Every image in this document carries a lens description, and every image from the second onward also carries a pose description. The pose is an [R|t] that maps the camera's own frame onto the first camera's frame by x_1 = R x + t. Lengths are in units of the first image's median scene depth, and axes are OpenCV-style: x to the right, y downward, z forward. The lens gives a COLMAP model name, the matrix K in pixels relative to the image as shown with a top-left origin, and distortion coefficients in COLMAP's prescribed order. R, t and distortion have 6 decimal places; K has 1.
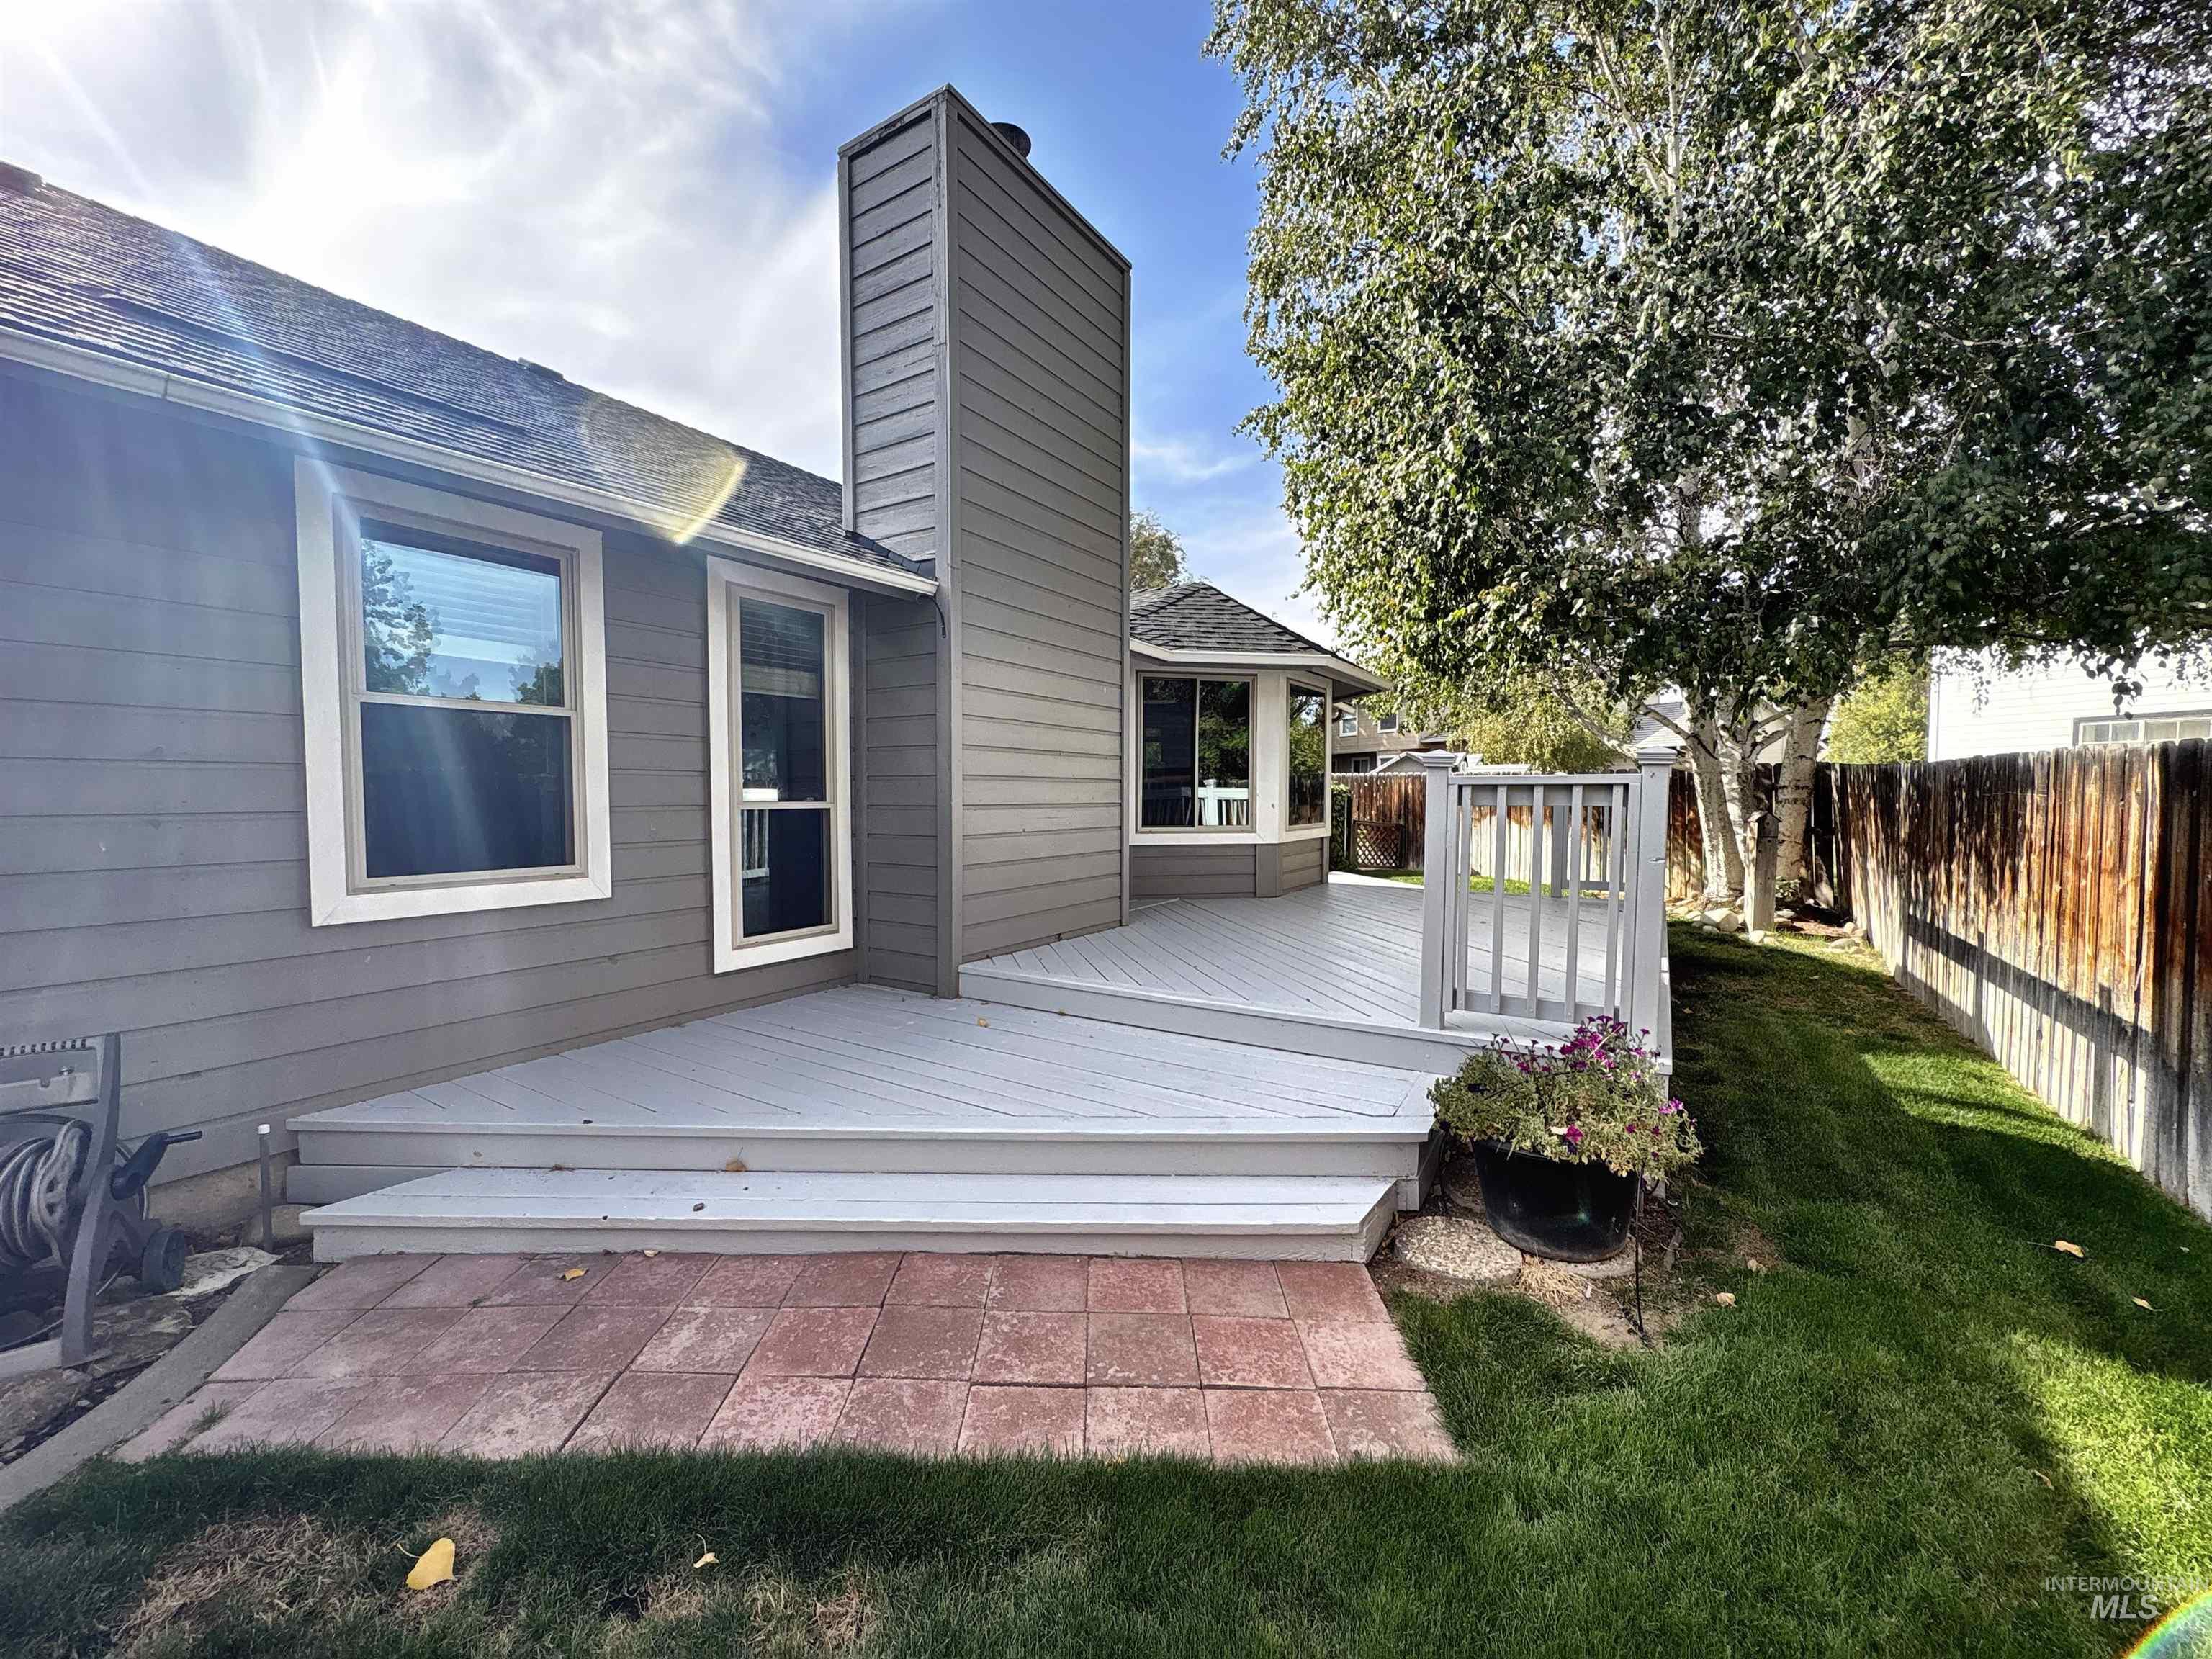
lens RADIAL K [[878.4, 0, 1106.0], [0, 878.4, 829.5], [0, 0, 1]] dist [-0.000997, 0.000064]
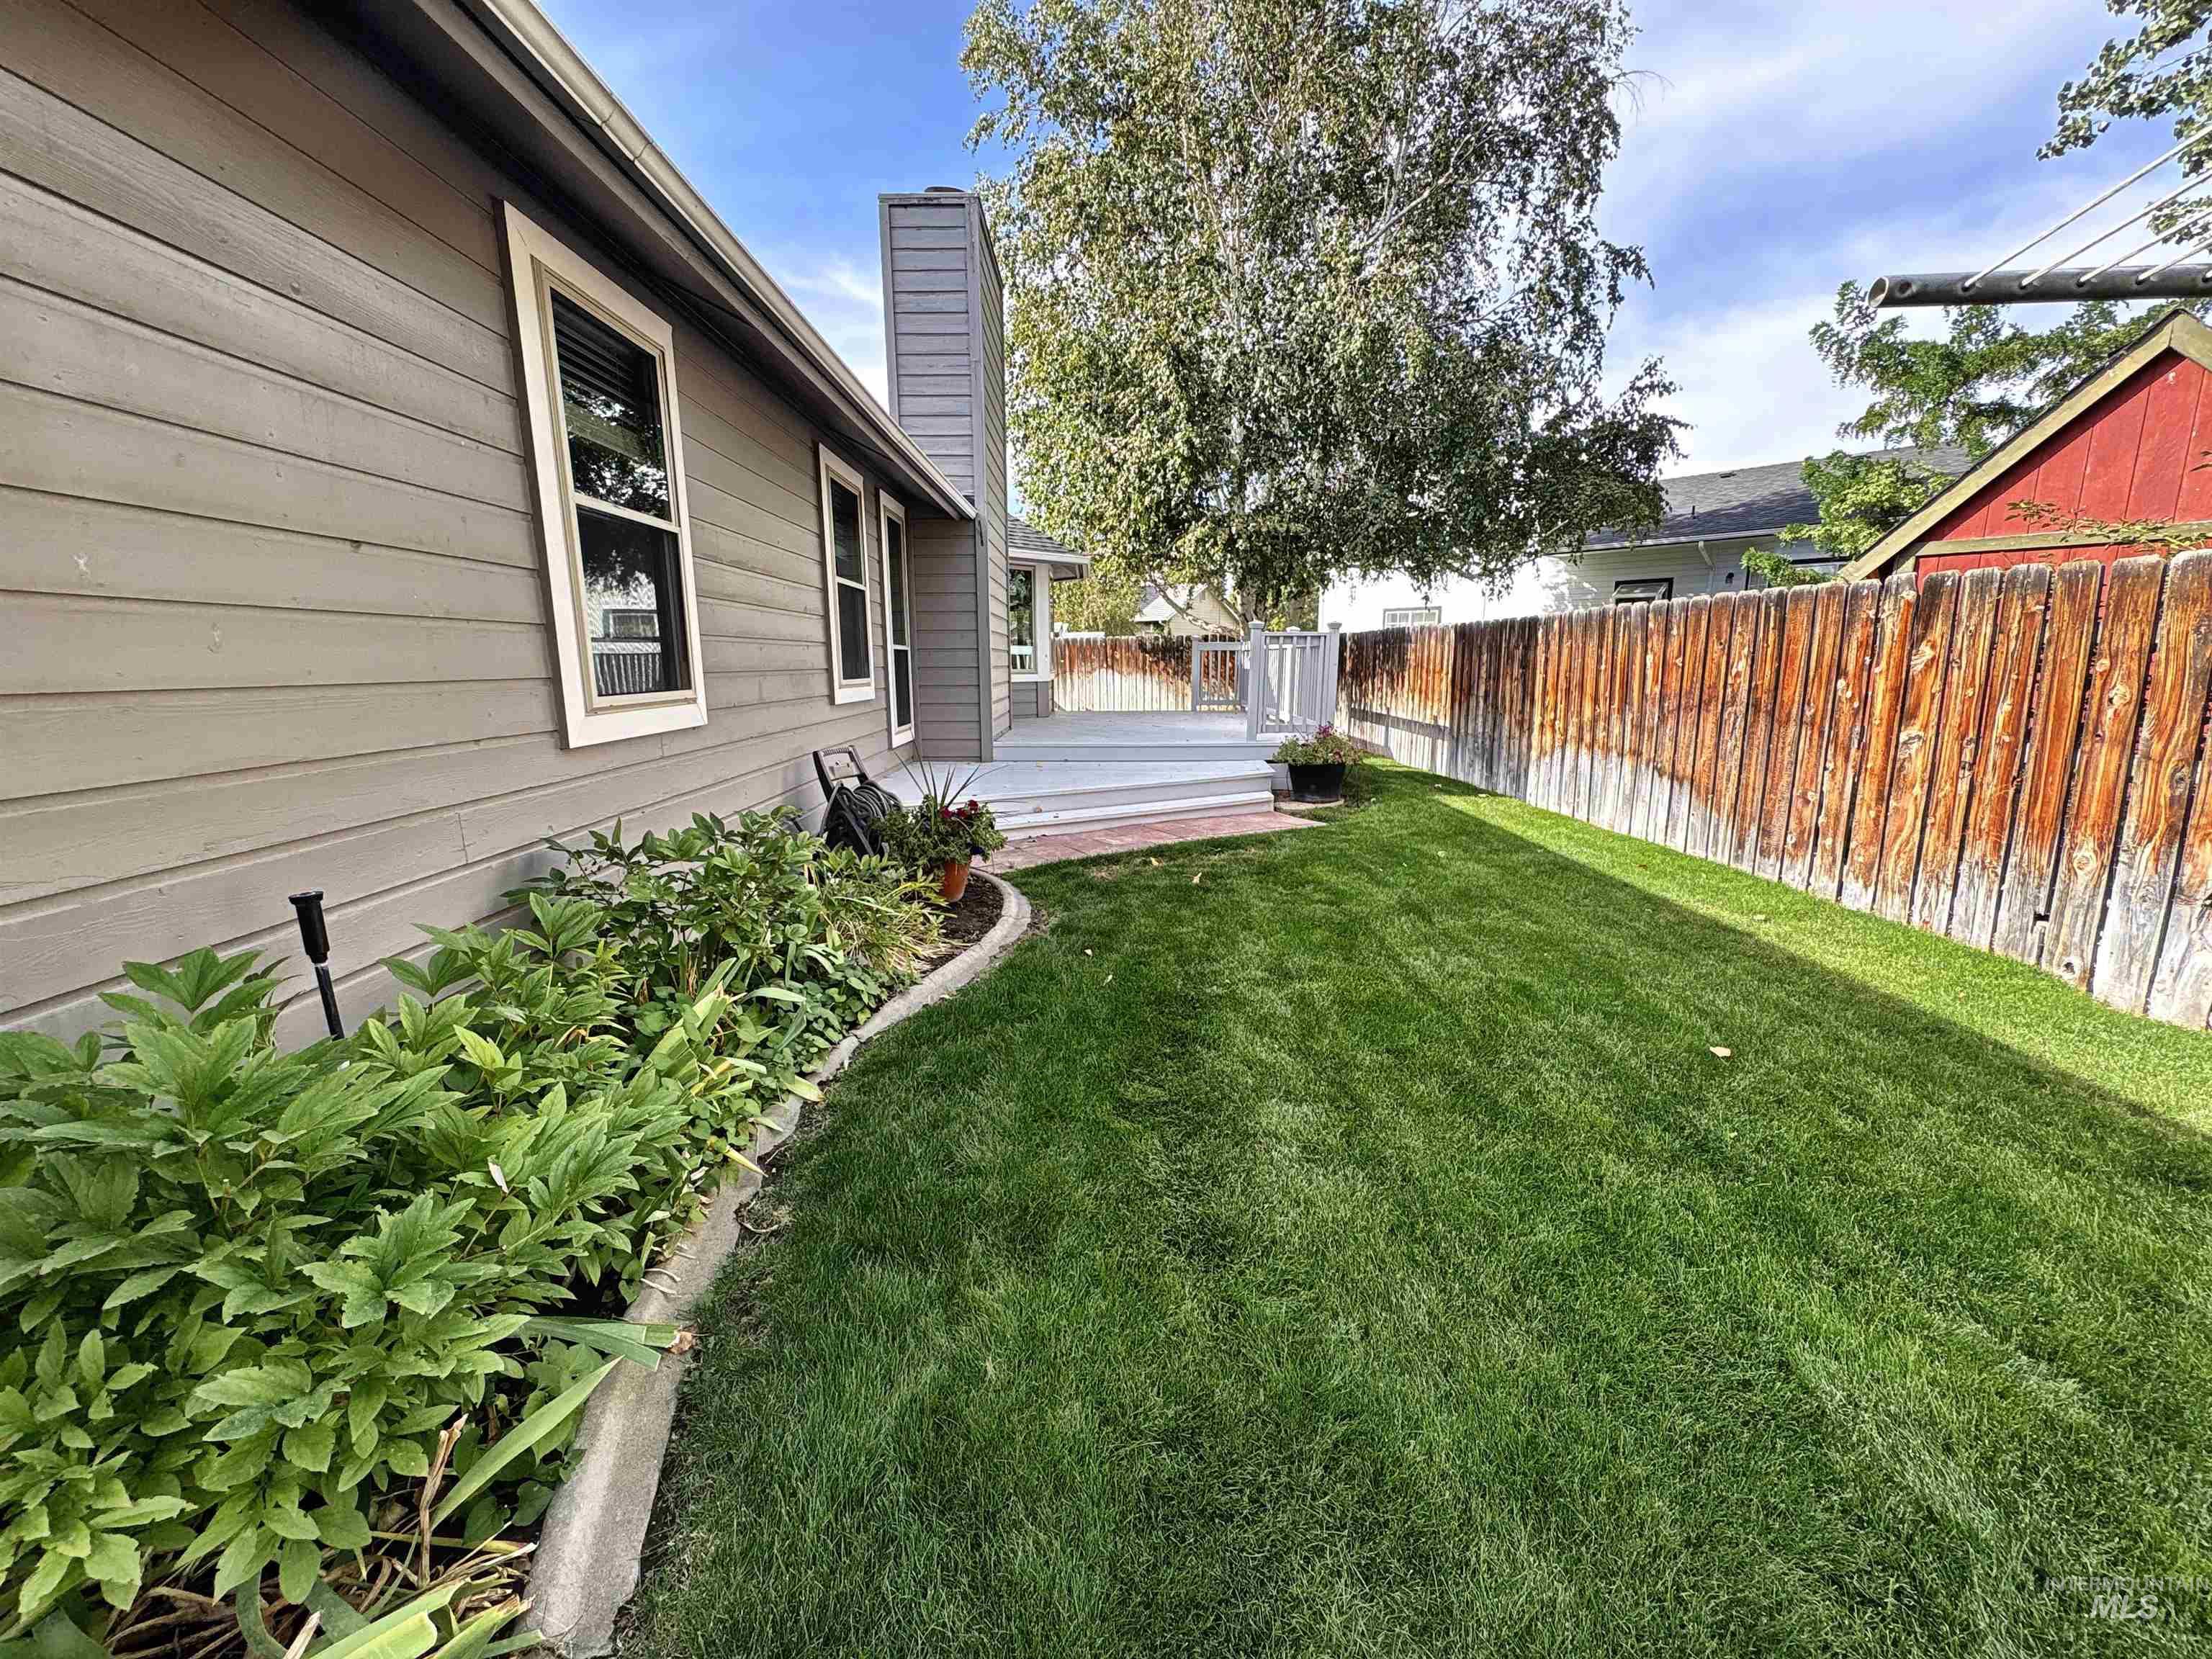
lens RADIAL K [[878.4, 0, 1106.0], [0, 878.4, 829.5], [0, 0, 1]] dist [-0.000997, 0.000064]
pose [[0.845817, -0.107938, 0.522440, -0.757665], [0.029368, 0.987253, 0.156423, 0.047050], [-0.532665, -0.116962, 0.838205, -0.496812]]
